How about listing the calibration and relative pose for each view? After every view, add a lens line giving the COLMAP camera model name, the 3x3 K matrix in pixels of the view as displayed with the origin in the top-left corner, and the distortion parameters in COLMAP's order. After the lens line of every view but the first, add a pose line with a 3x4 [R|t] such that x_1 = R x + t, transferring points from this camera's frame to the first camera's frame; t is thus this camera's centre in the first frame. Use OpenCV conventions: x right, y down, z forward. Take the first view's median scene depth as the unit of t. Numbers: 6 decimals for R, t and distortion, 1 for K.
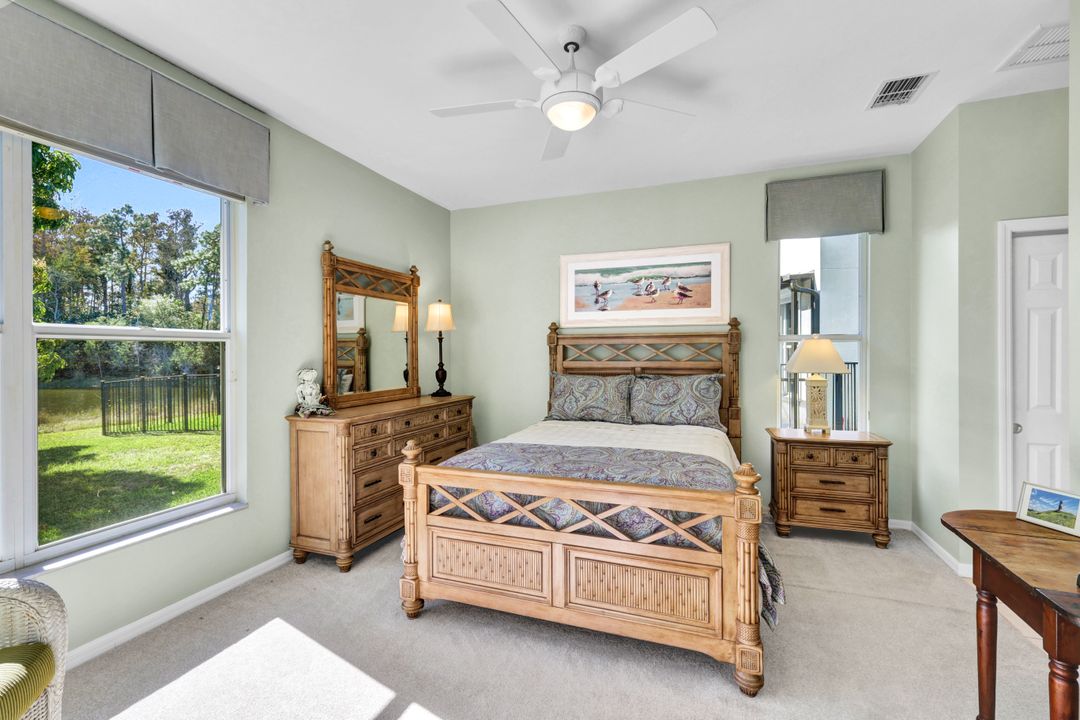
lens RADIAL K [[472.0, 0, 548.7], [0, 472.0, 352.5], [0, 0, 1]] dist [0.002255, -0.000804]
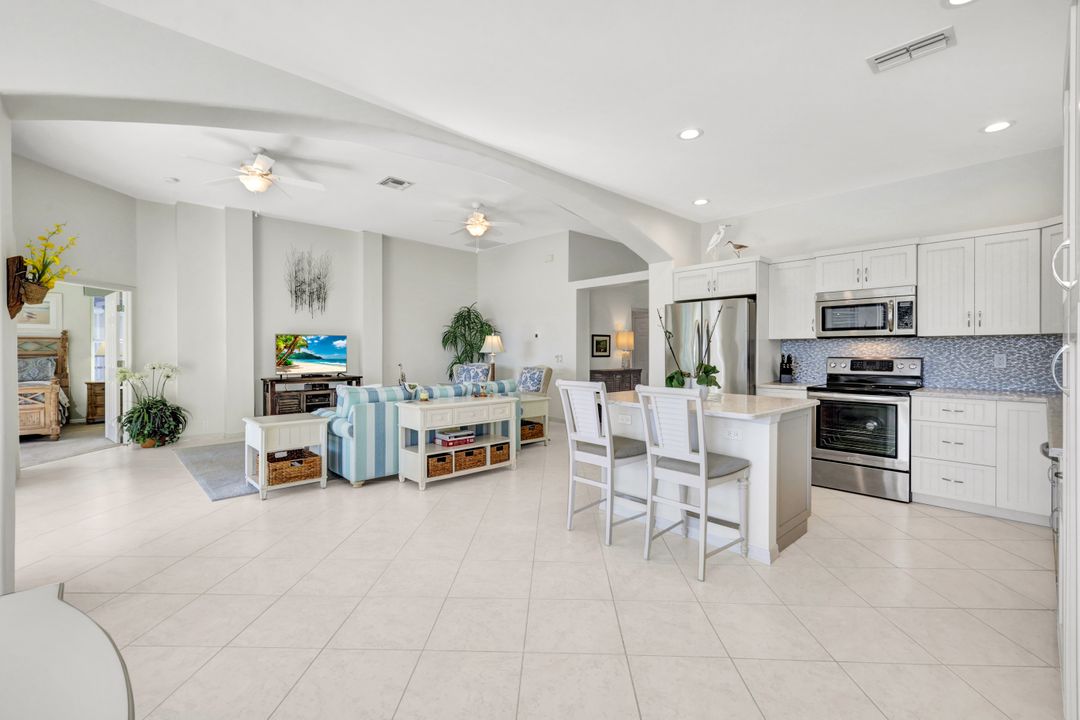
lens RADIAL K [[472.0, 0, 538.2], [0, 472.0, 354.4], [0, 0, 1]] dist [0.002255, -0.000804]
pose [[0.462959, -0.003179, 0.886374, -0.498227], [0.004447, 0.999989, 0.001264, 0.041051], [-0.886368, 0.003356, 0.462968, -1.848985]]
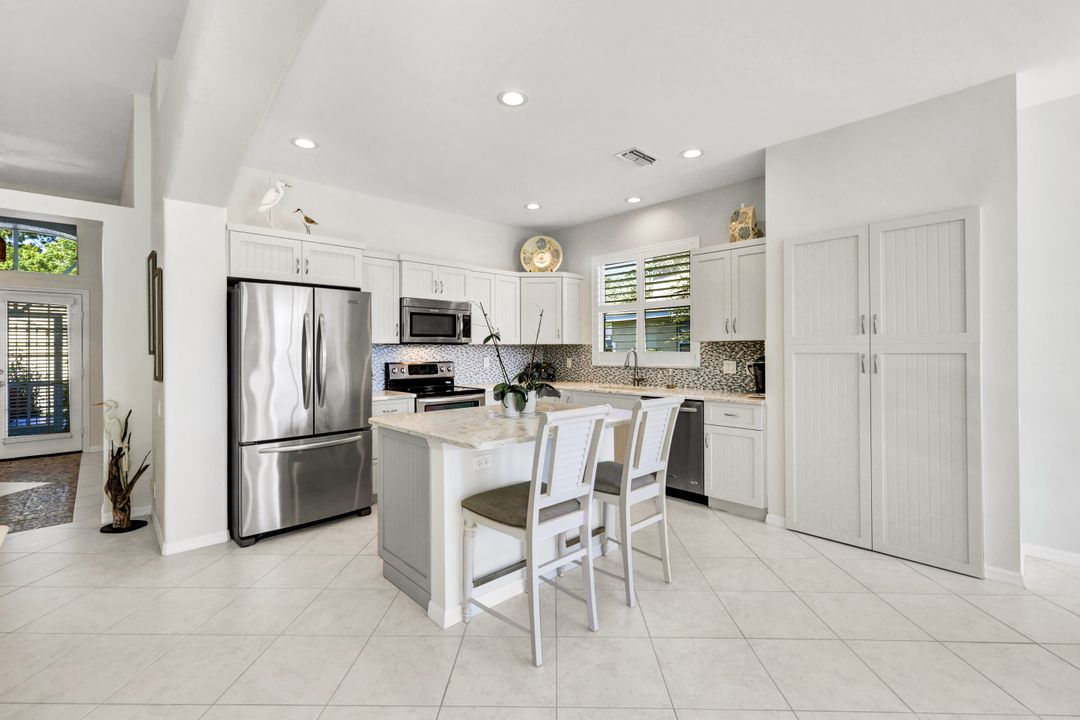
lens RADIAL K [[472.0, 0, 543.2], [0, 472.0, 353.7], [0, 0, 1]] dist [0.002255, -0.000804]
pose [[-0.892001, 0.005031, 0.452006, 0.036507], [0.011737, 0.999859, 0.012034, 0.020129], [-0.451881, 0.016040, -0.891934, -1.075293]]
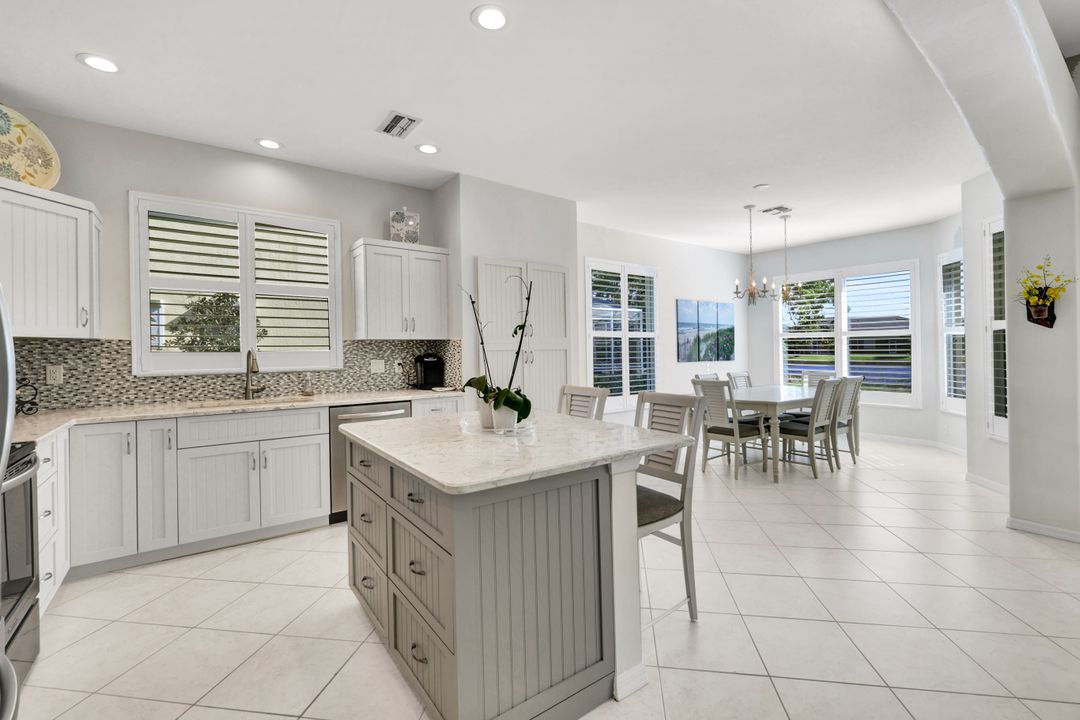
lens RADIAL K [[472.0, 0, 556.0], [0, 472.0, 346.5], [0, 0, 1]] dist [0.002255, -0.000804]
pose [[-0.545679, 0.005128, -0.837978, 0.846955], [0.005436, 0.999982, 0.002579, 0.024511], [0.837976, -0.003148, -0.545697, -1.338990]]
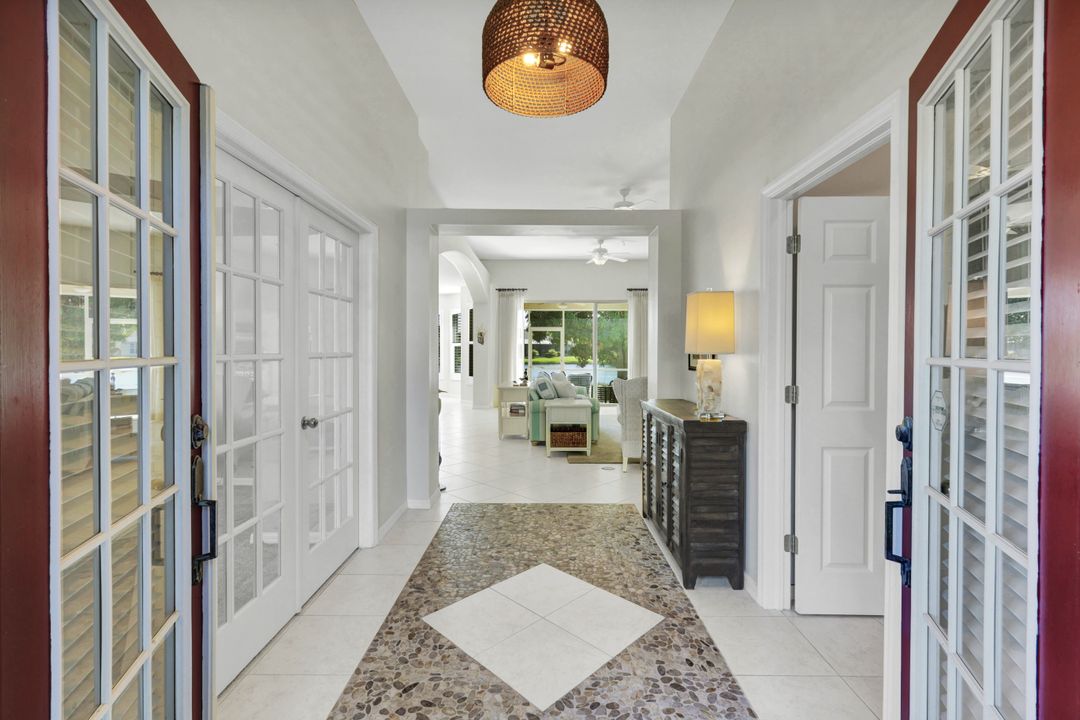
lens RADIAL K [[472.0, 0, 536.0], [0, 472.0, 354.3], [0, 0, 1]] dist [0.002255, -0.000804]
pose [[0.310191, 0.009099, -0.950631, 2.326826], [-0.008299, 0.999942, 0.006863, 0.030675], [0.950638, 0.005760, 0.310248, -1.610108]]
